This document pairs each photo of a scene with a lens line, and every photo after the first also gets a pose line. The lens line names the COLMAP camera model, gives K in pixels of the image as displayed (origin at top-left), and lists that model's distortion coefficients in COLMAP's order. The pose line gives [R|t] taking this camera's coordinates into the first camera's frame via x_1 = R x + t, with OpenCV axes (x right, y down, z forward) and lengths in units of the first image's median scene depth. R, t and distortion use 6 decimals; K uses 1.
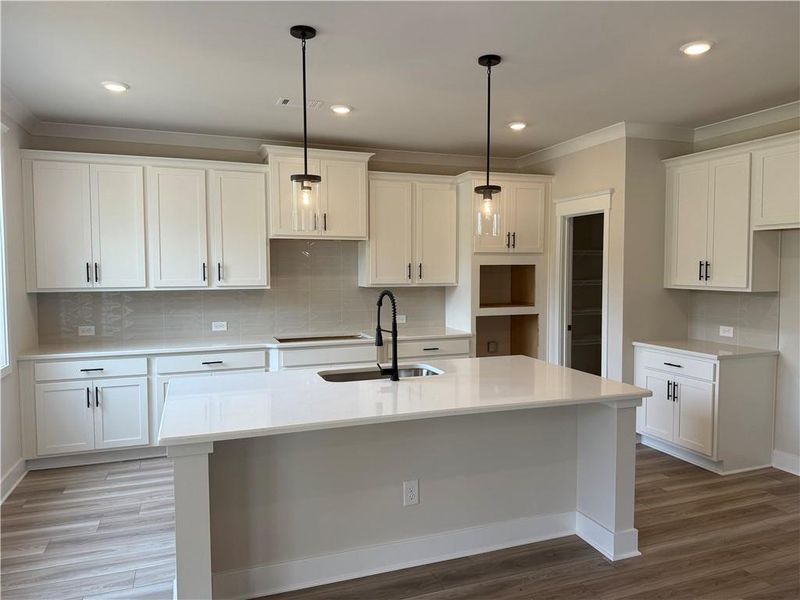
lens RADIAL K [[563.4, 0, 399.6], [0, 563.4, 299.1], [0, 0, 1]] dist [0.024083, -0.021771]
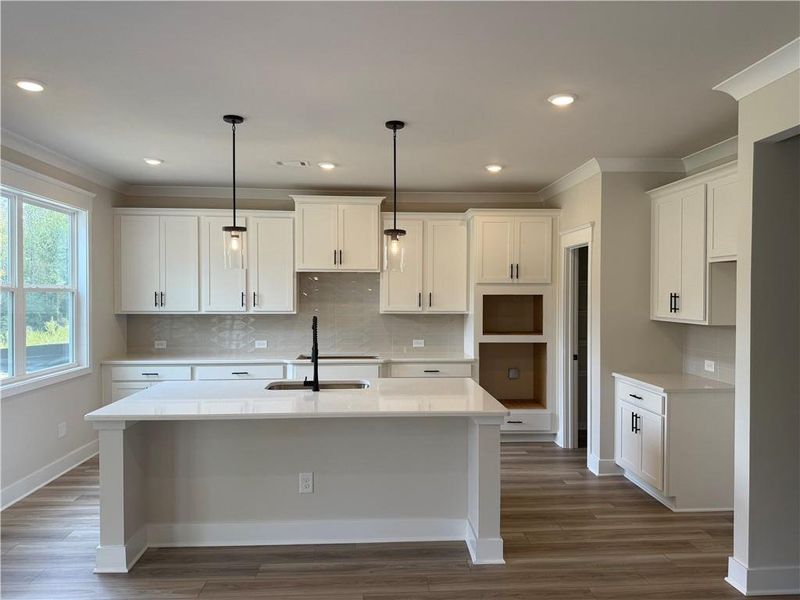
lens RADIAL K [[563.4, 0, 403.4], [0, 563.4, 300.5], [0, 0, 1]] dist [0.024083, -0.021771]
pose [[0.956885, 0.008858, -0.290332, 0.374154], [-0.021754, 0.998913, -0.041220, -0.002807], [0.289651, 0.045759, 0.956038, -0.080878]]
